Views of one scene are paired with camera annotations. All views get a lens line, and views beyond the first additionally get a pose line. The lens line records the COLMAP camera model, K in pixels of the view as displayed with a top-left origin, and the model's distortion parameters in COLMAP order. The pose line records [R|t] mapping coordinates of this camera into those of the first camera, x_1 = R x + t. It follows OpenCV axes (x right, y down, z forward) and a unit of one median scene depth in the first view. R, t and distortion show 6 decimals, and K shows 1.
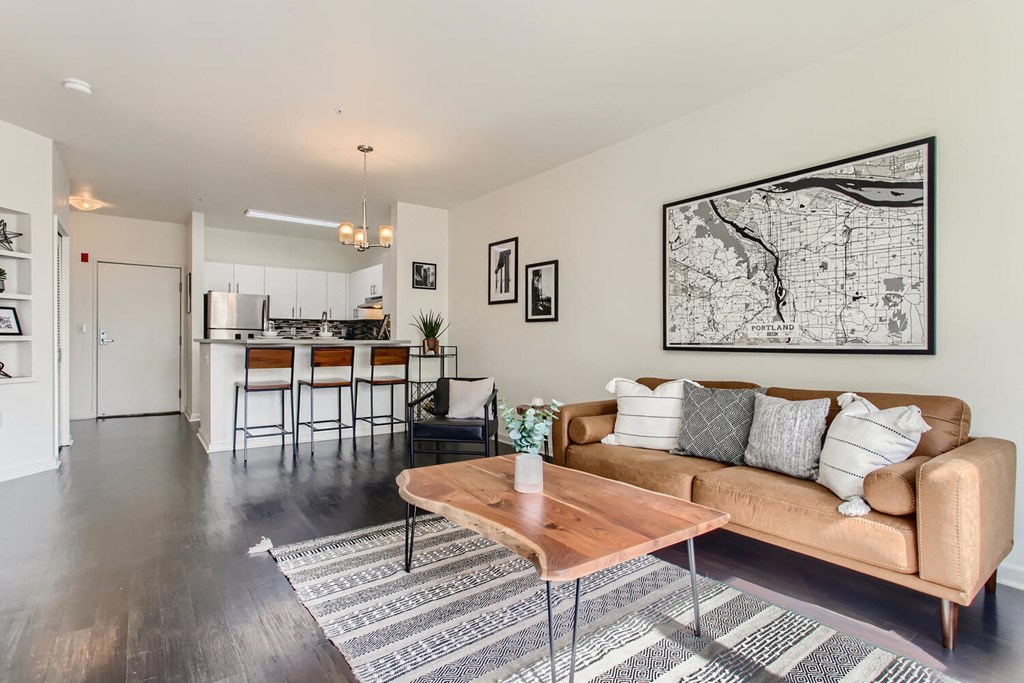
lens RADIAL K [[503.5, 0, 505.9], [0, 503.5, 339.3], [0, 0, 1]] dist [-0.005300, 0.002036]
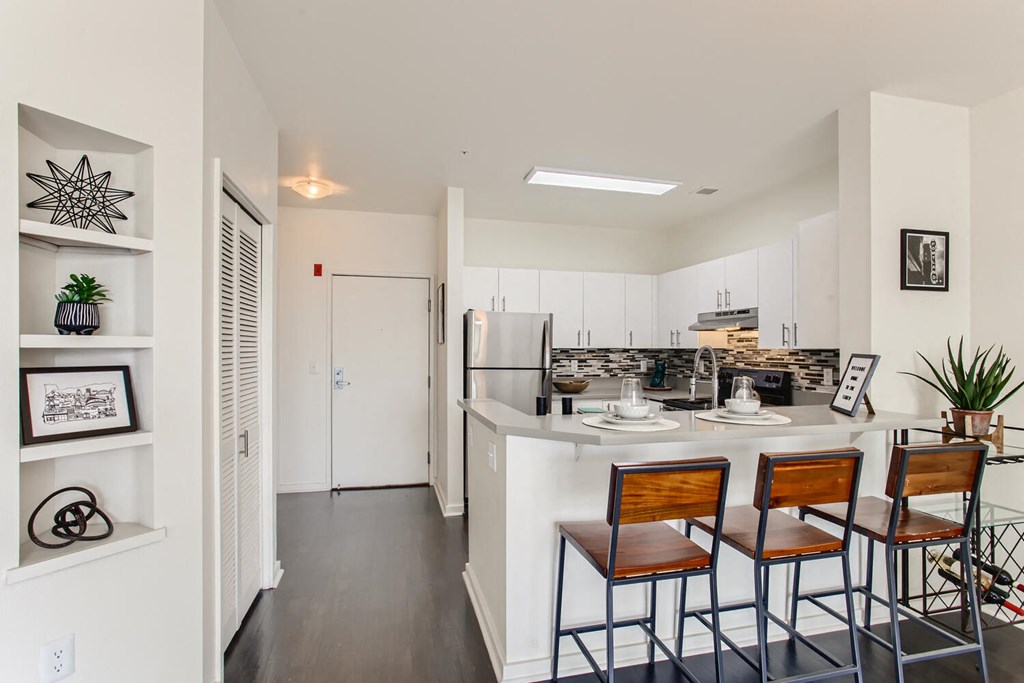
lens RADIAL K [[503.5, 0, 514.5], [0, 503.5, 346.1], [0, 0, 1]] dist [-0.005300, 0.002036]
pose [[0.927387, -0.004116, -0.374080, -0.298350], [0.001310, 0.999969, -0.007755, -0.045098], [0.374100, 0.006701, 0.927364, 0.426521]]
